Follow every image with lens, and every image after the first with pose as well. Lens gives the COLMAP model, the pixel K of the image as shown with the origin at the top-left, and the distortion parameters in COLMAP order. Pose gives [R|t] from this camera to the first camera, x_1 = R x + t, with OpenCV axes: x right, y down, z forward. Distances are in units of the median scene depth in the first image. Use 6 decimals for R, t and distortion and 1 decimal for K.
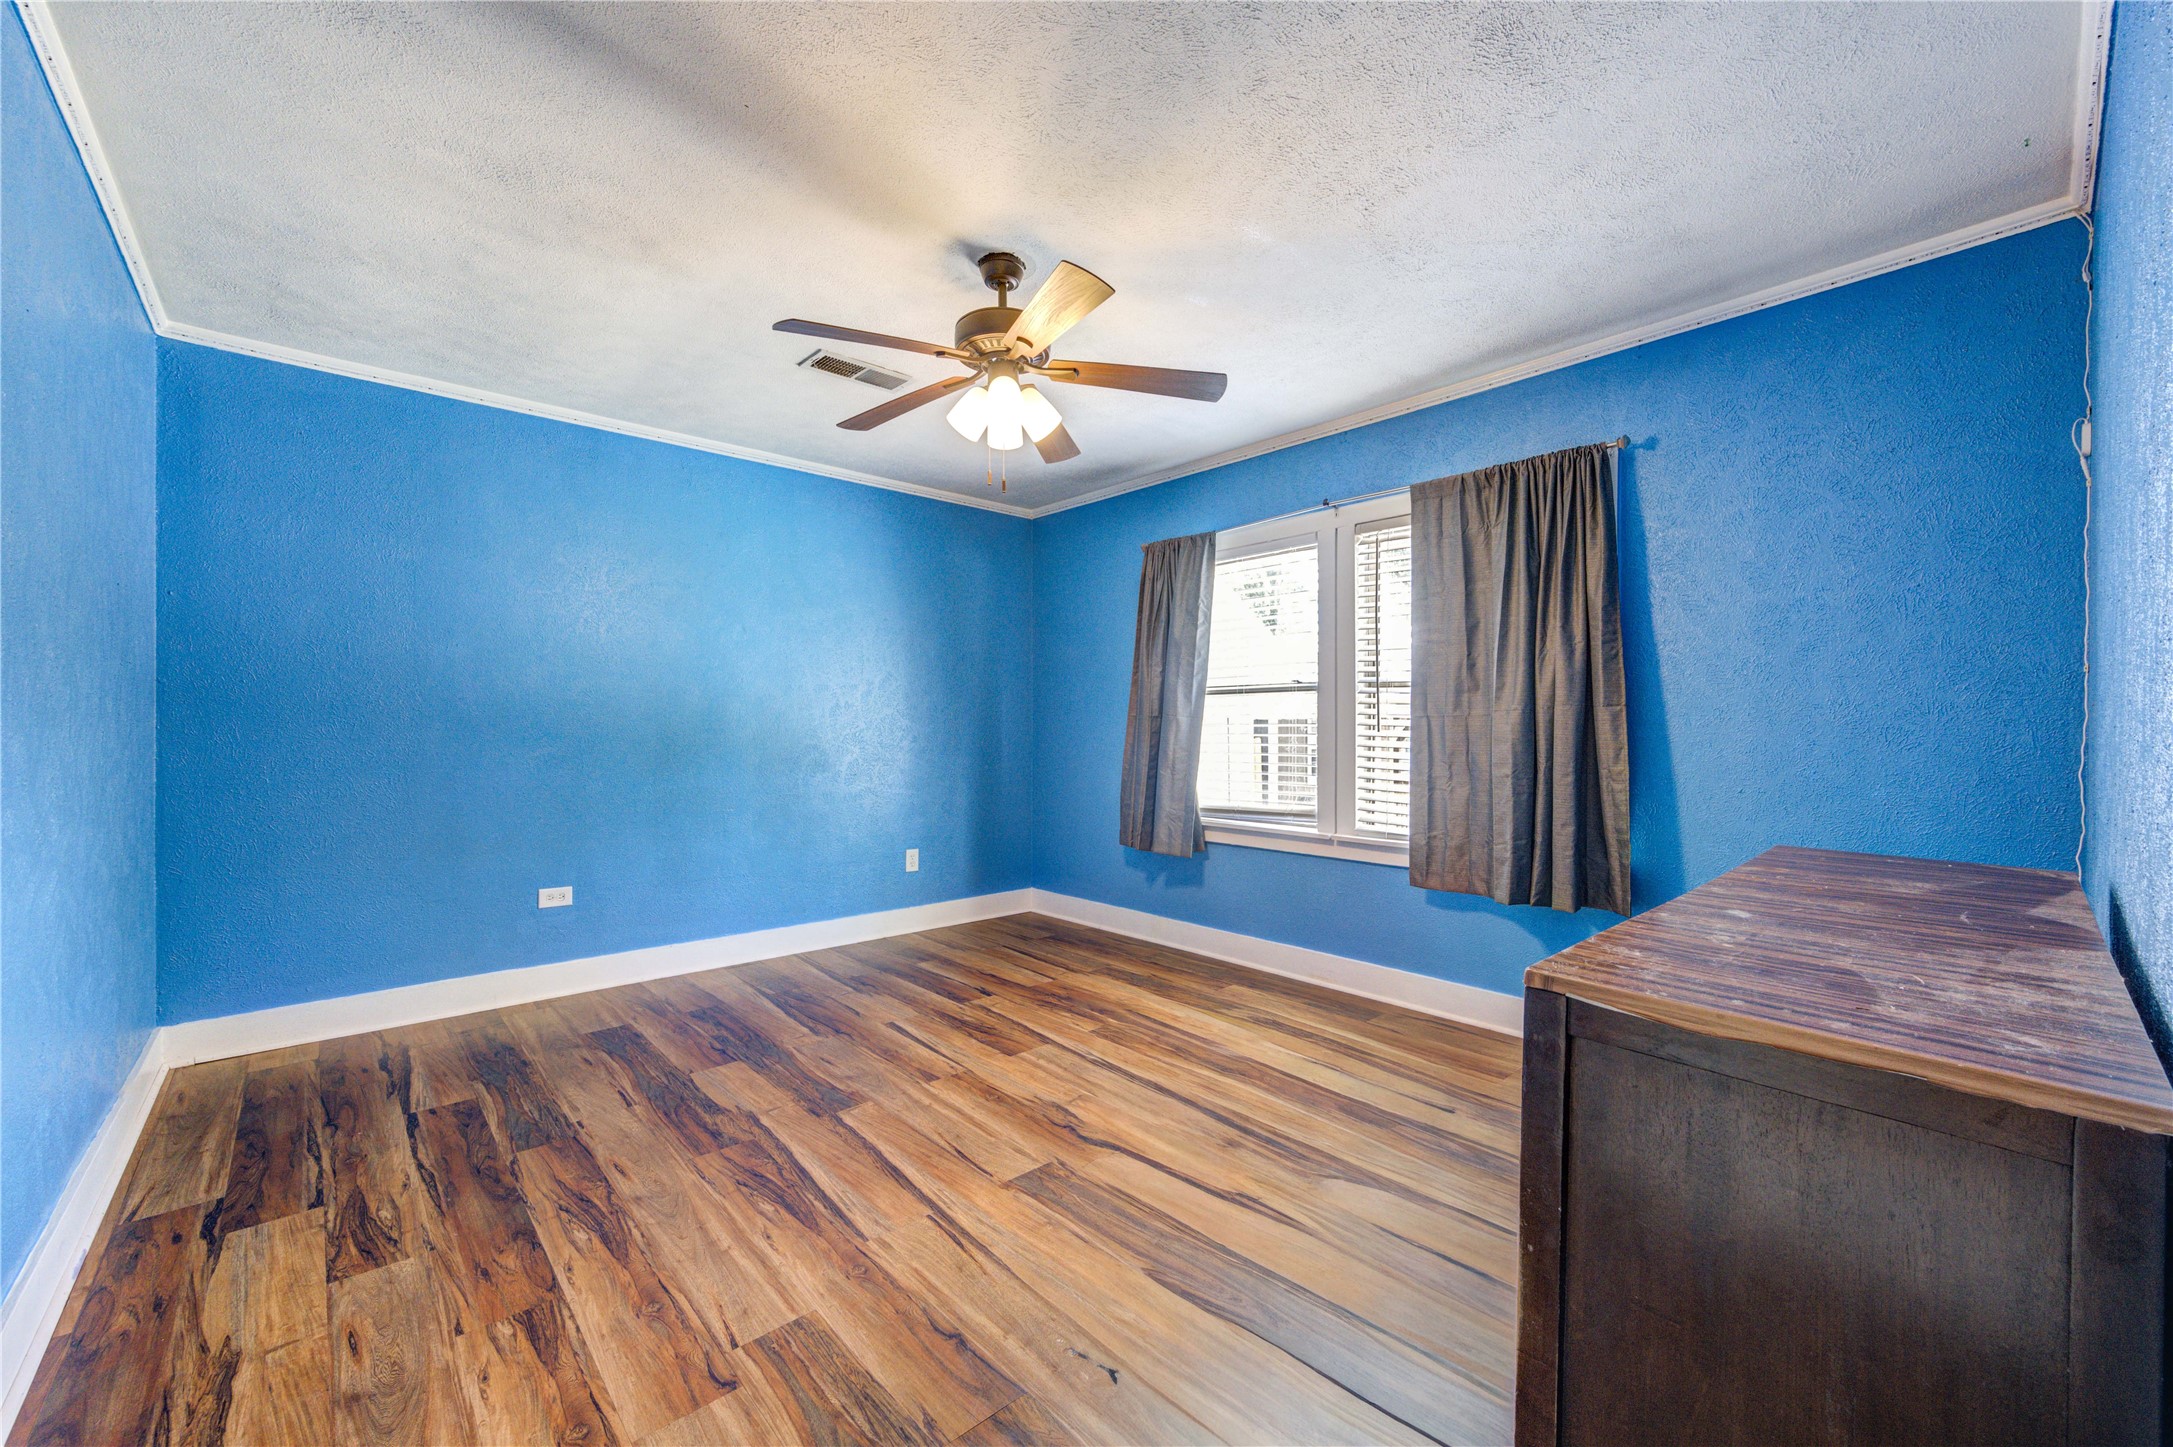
lens RADIAL K [[851.1, 0, 1083.5], [0, 851.1, 729.3], [0, 0, 1]] dist [0.004532, -0.001955]
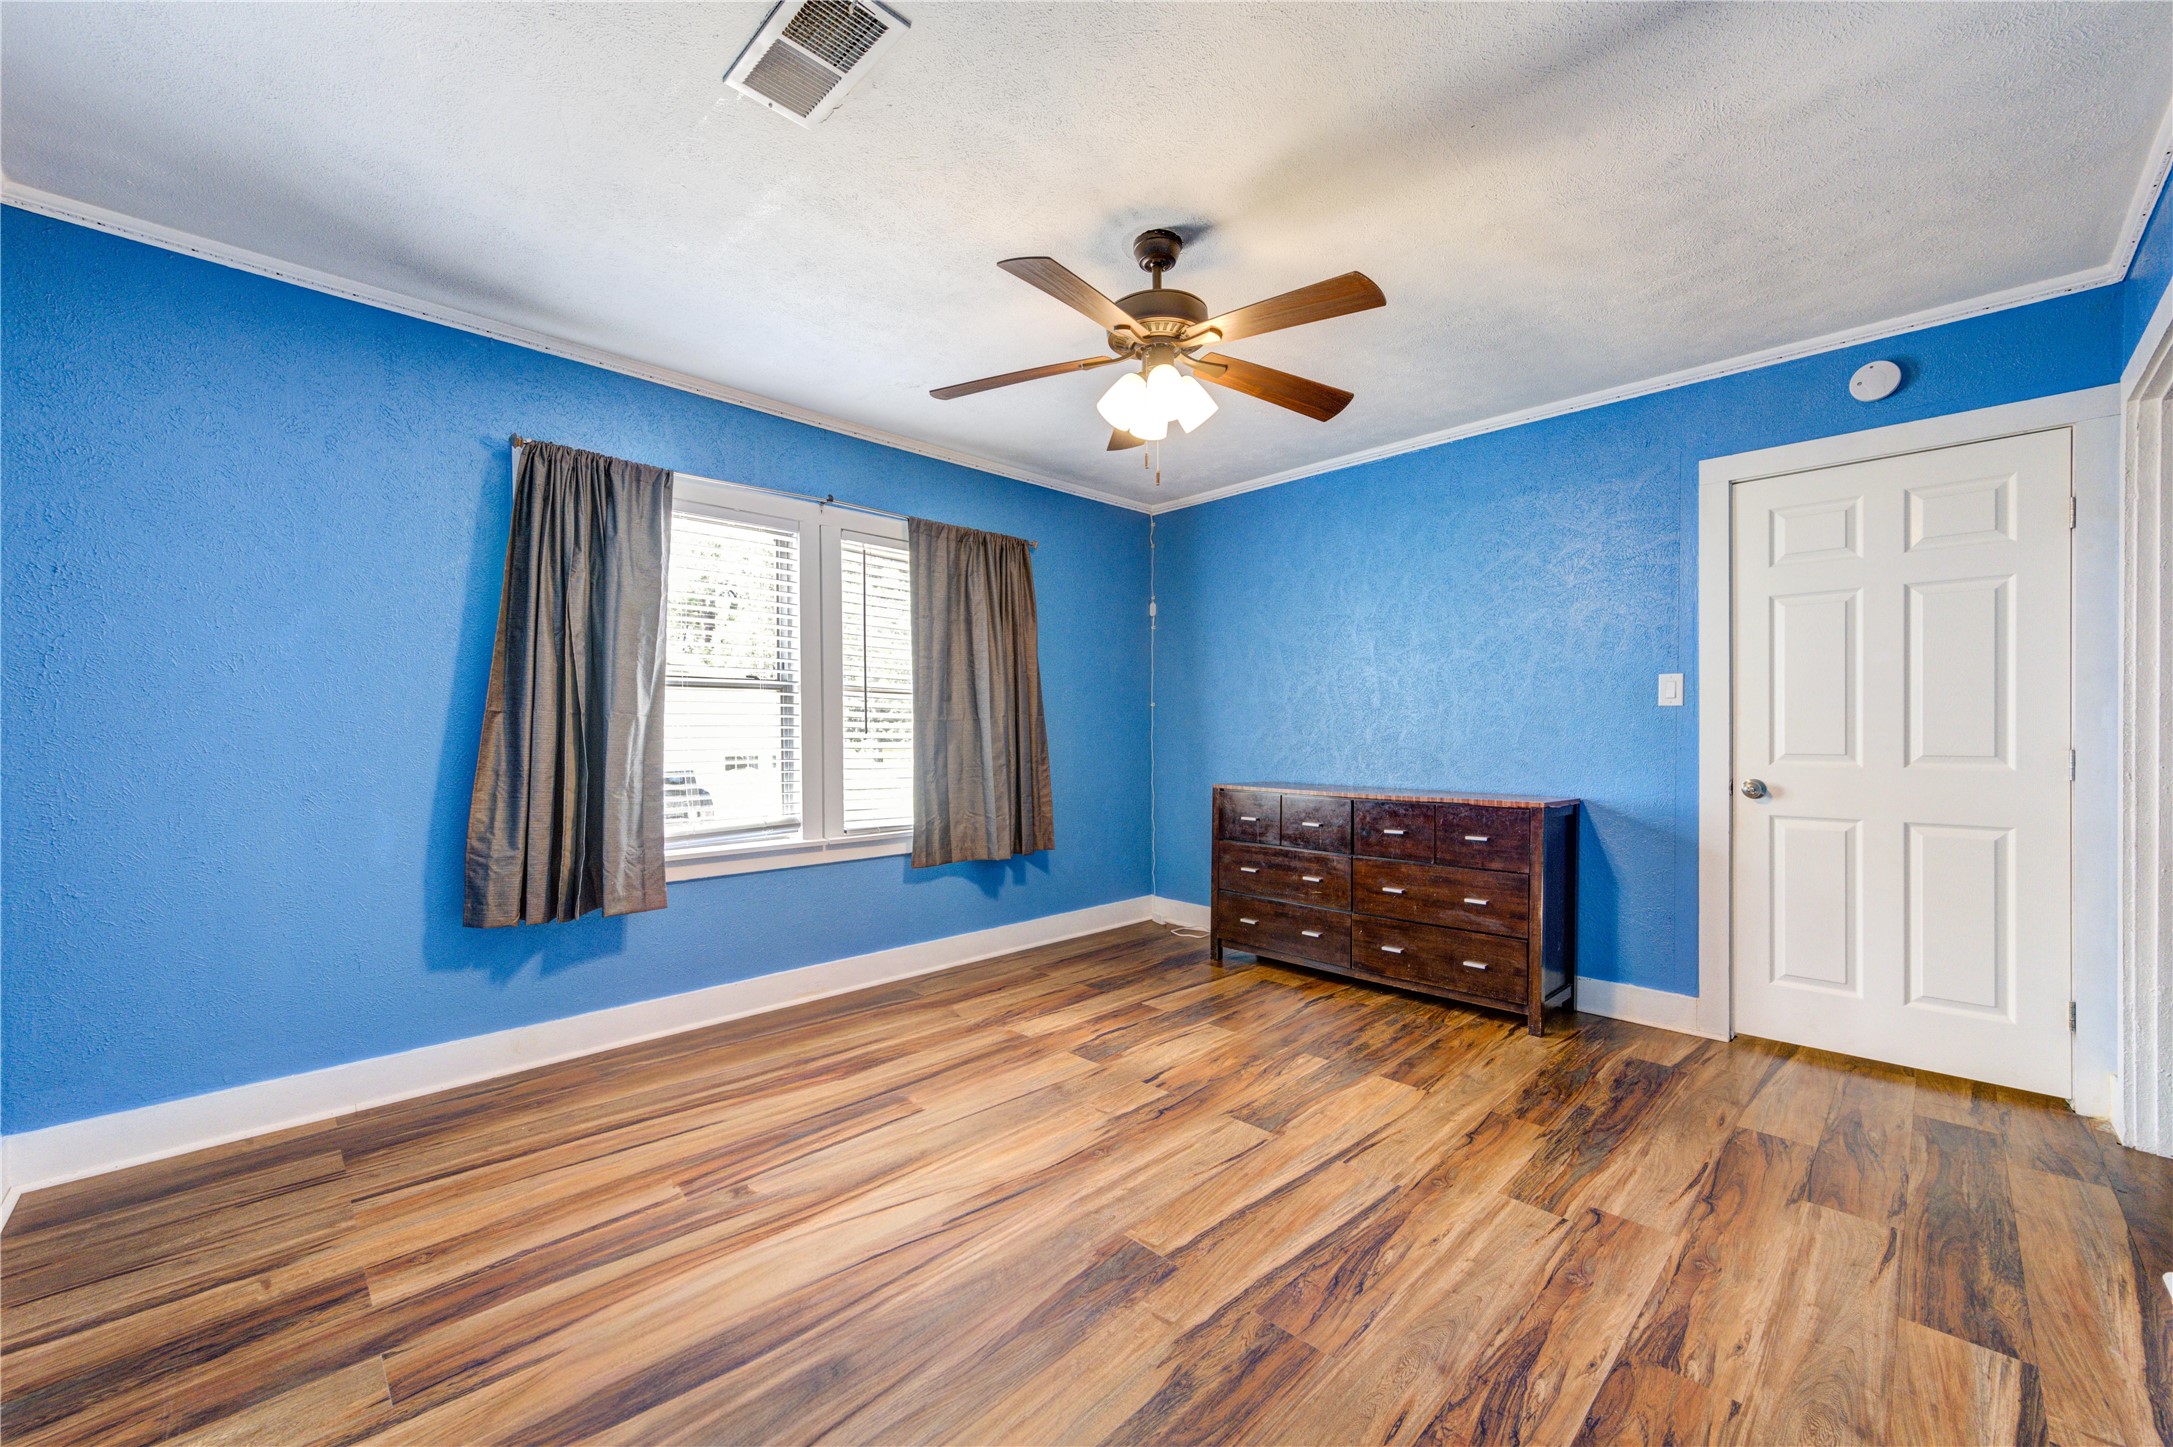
lens RADIAL K [[851.1, 0, 1083.5], [0, 851.1, 726.3], [0, 0, 1]] dist [0.004532, -0.001955]
pose [[-0.045166, 0.004745, 0.998968, -1.245410], [0.003173, 0.999984, -0.004606, -0.000760], [-0.998974, 0.002962, -0.045180, 1.342415]]
